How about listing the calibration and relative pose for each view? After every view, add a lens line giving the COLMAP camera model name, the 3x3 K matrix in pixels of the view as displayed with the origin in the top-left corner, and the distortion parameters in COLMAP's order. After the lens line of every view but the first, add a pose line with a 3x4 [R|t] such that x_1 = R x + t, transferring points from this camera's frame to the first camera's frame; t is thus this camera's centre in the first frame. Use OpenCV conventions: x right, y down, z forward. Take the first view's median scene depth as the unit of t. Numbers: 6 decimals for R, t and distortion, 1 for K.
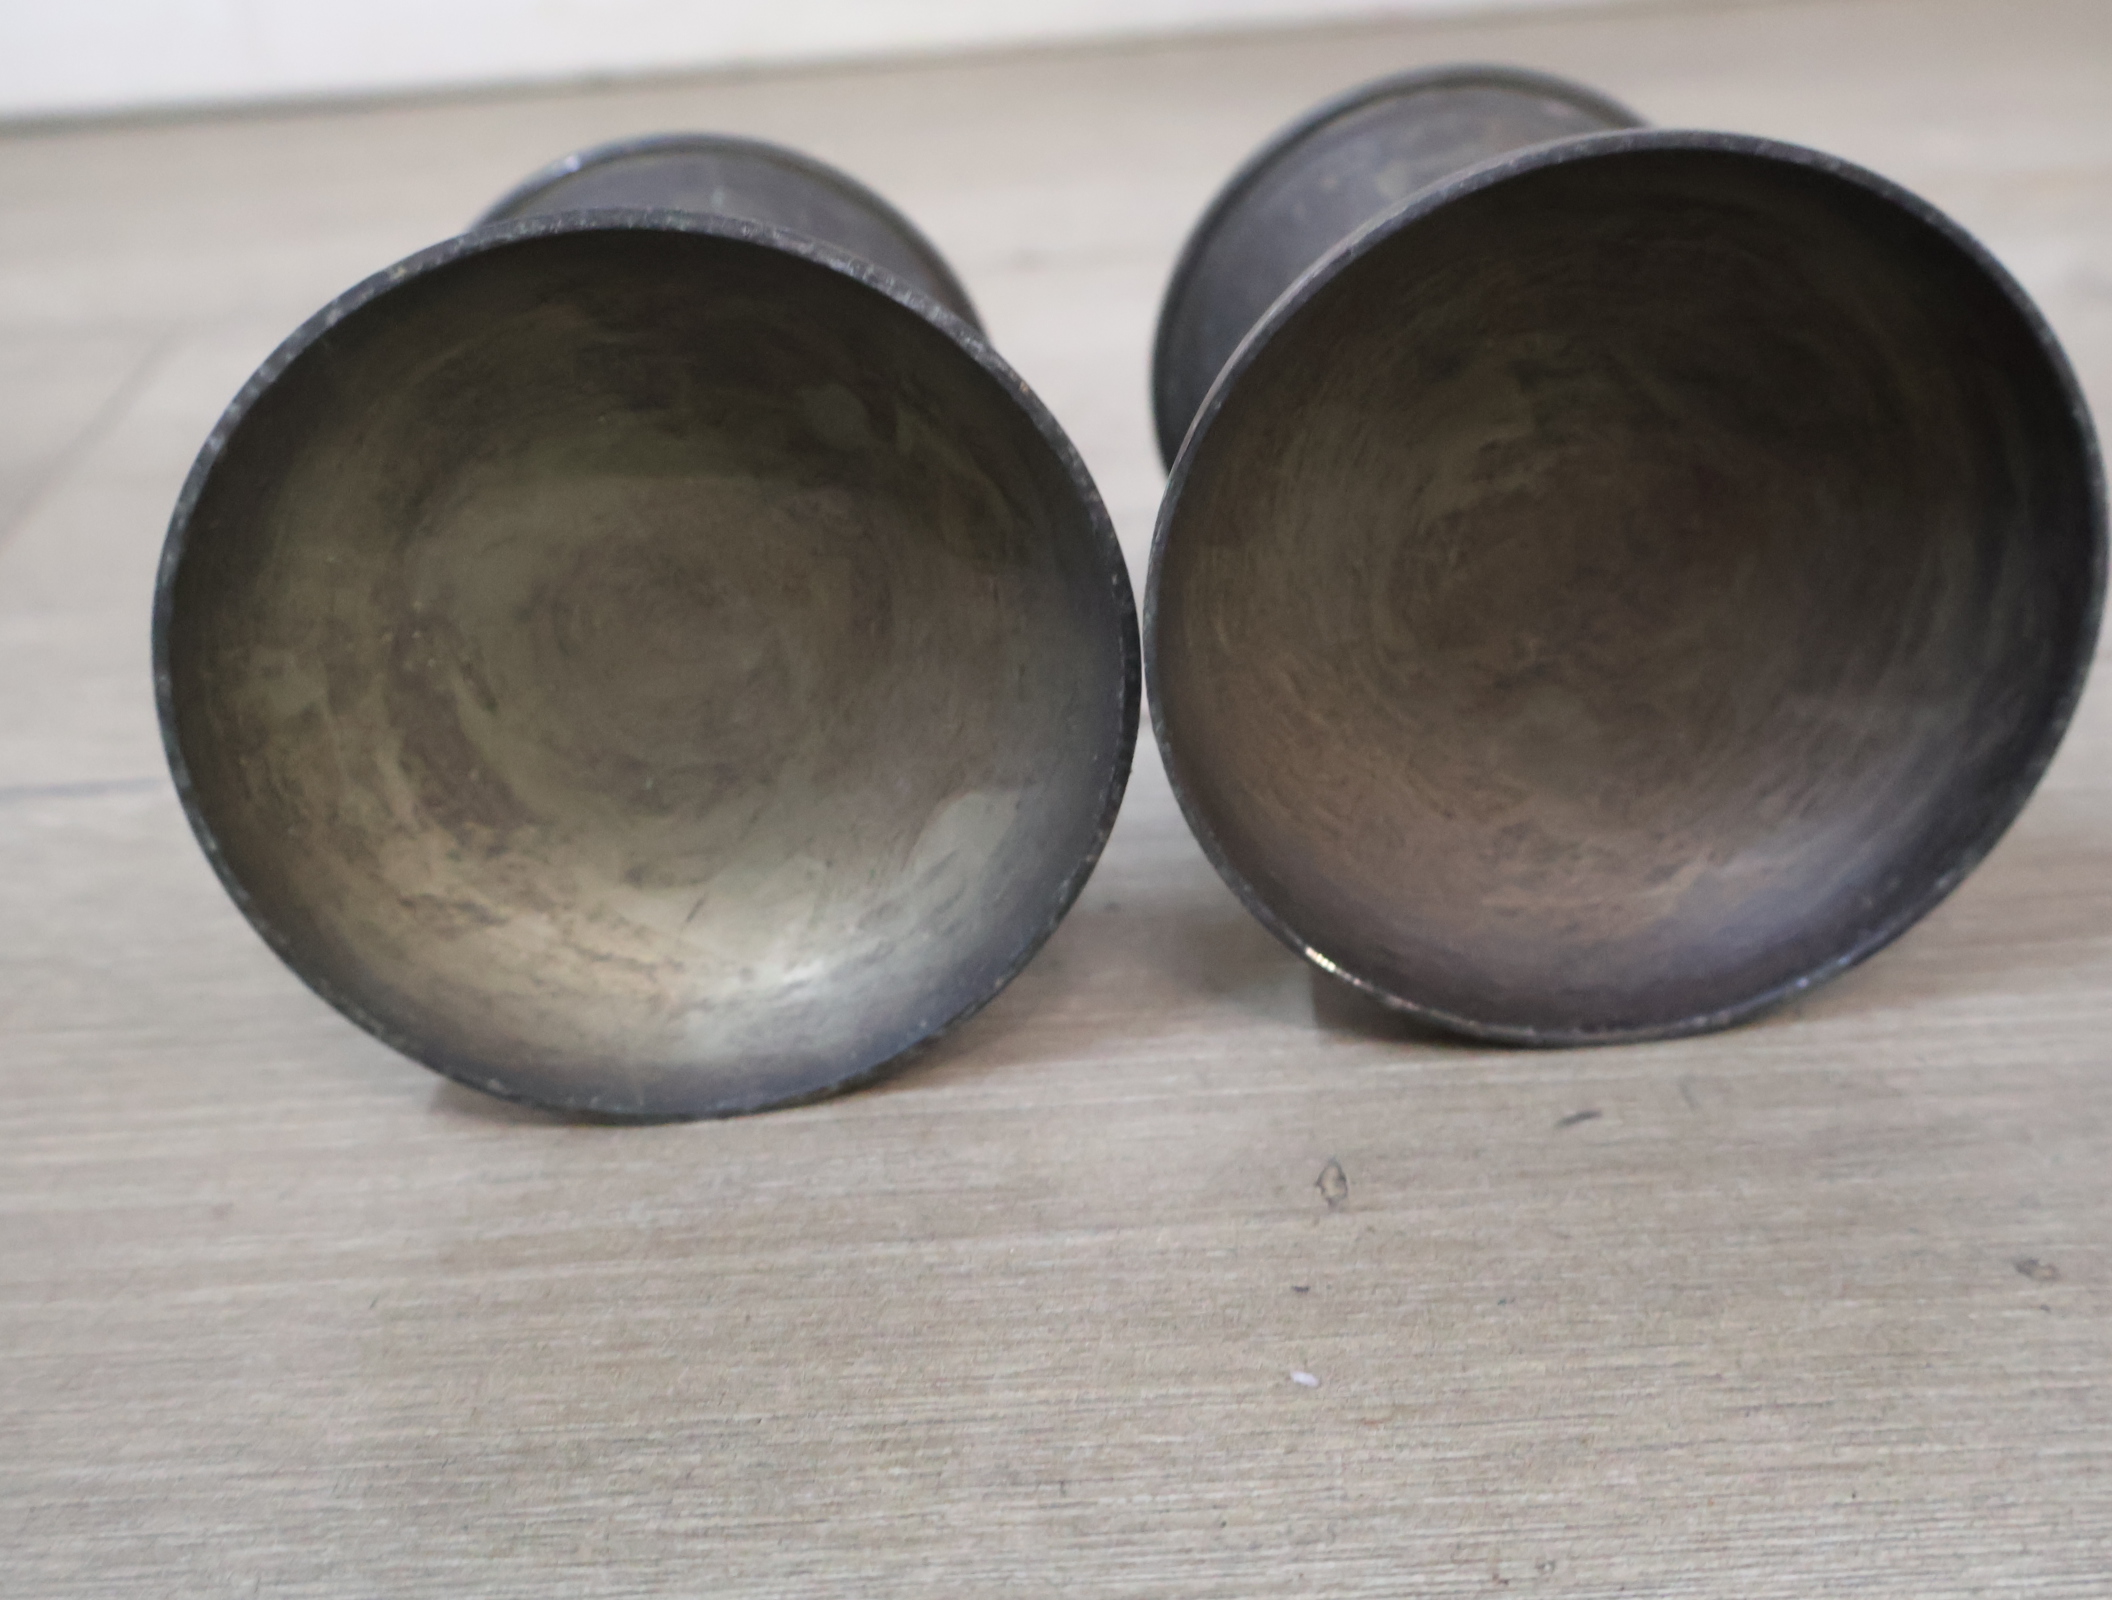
lens RADIAL K [[2581.0, 0, 1059.0], [0, 2581.0, 826.5], [0, 0, 1]] dist [0.003648, 0.000000]
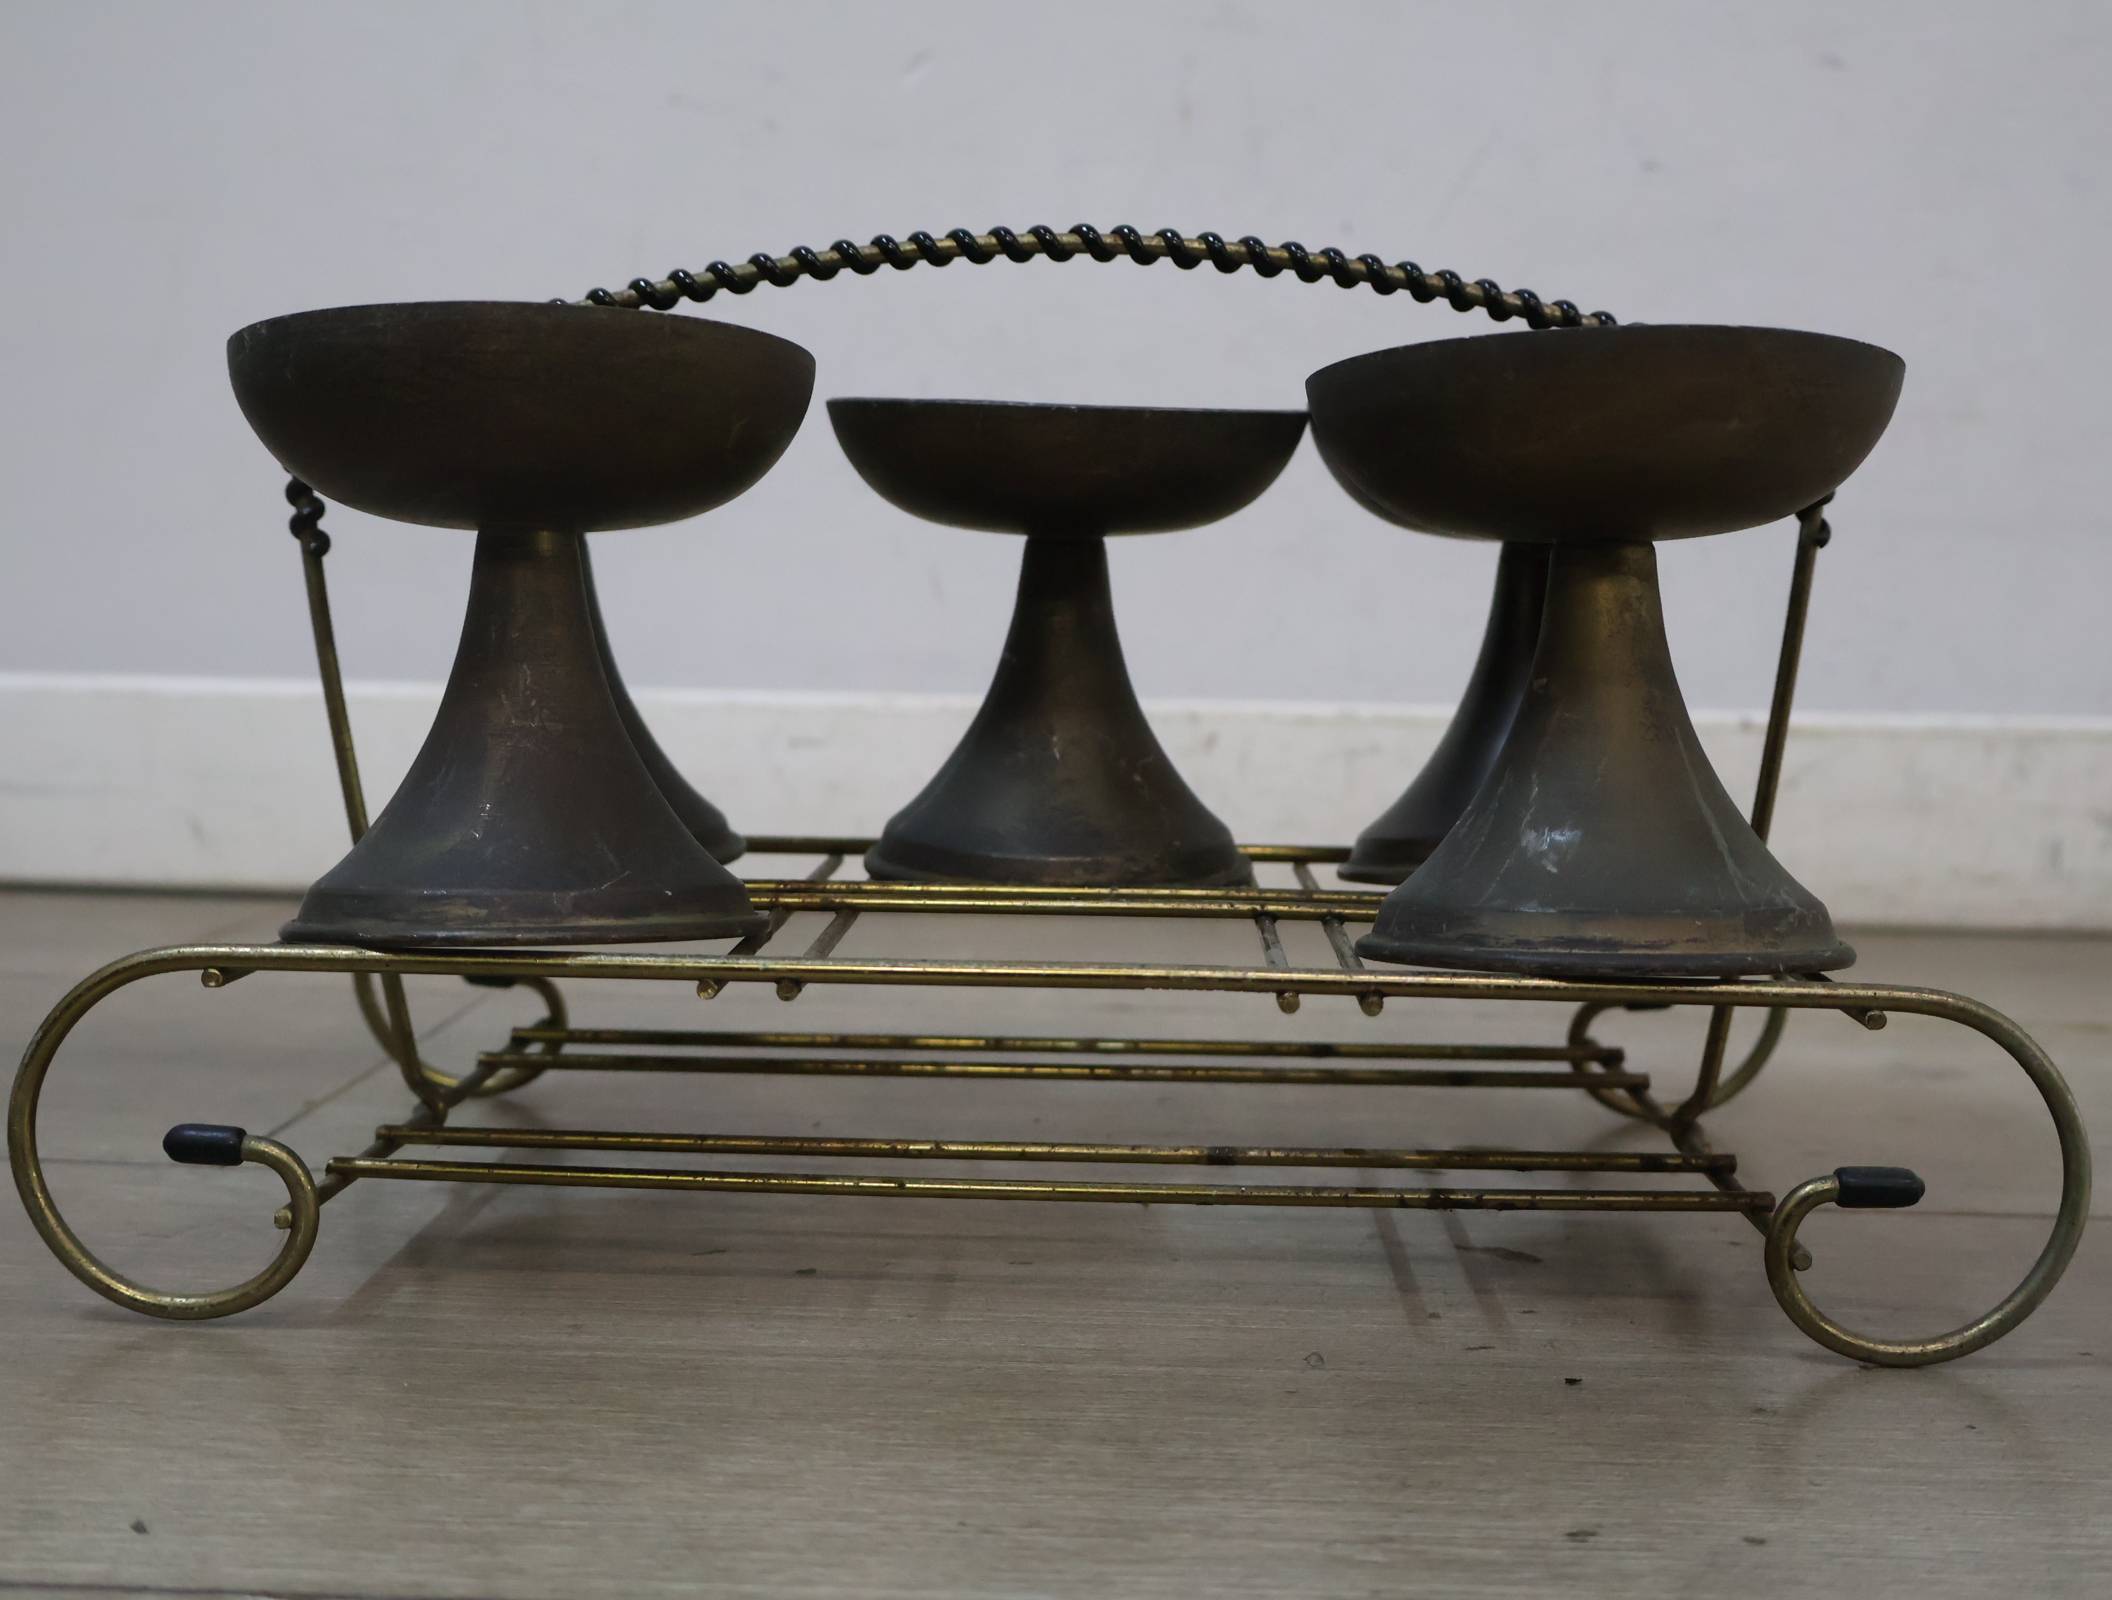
lens RADIAL K [[2581.0, 0, 1050.8], [0, 2581.0, 794.8], [0, 0, 1]] dist [0.003648, 0.000000]
pose [[0.994881, 0.095390, -0.033351, -0.031052], [-0.100598, 0.903666, -0.416253, 0.506487], [-0.009568, 0.417478, 0.908637, -0.541937]]
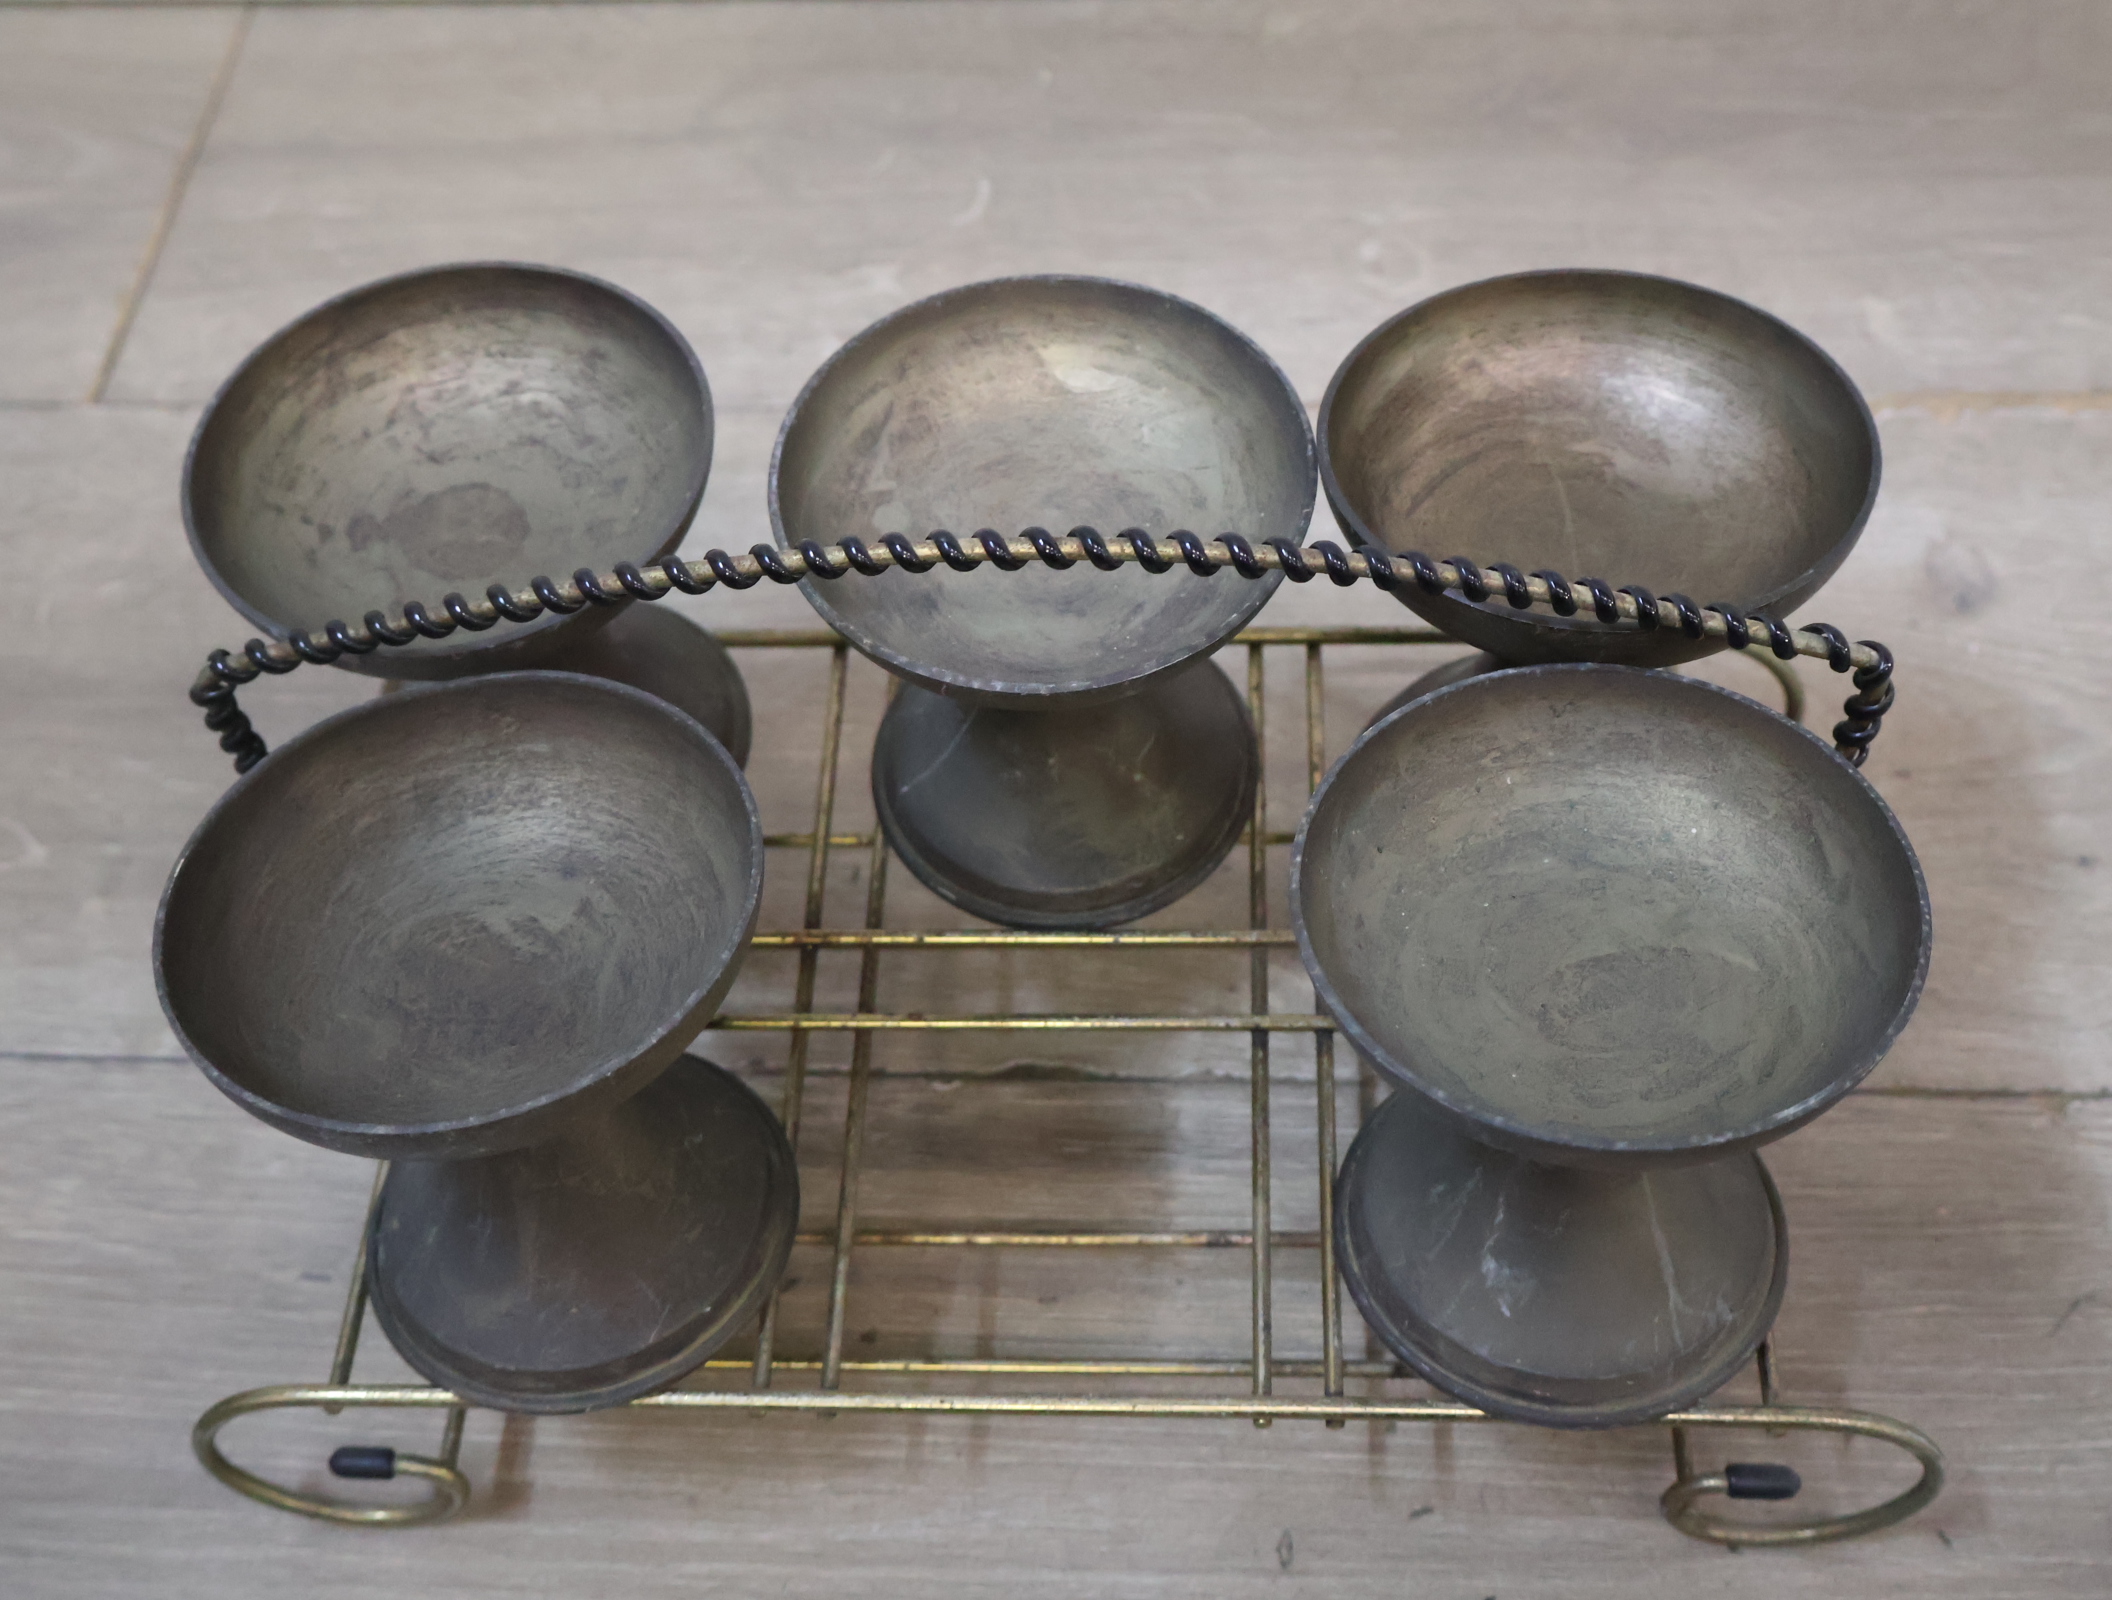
lens RADIAL K [[2581.0, 0, 1043.3], [0, 2581.0, 803.1], [0, 0, 1]] dist [0.003648, 0.000000]
pose [[0.998567, 0.052186, -0.011889, -0.080890], [-0.043226, 0.917303, 0.395838, -1.154240], [0.031563, -0.394756, 0.918244, -0.552346]]
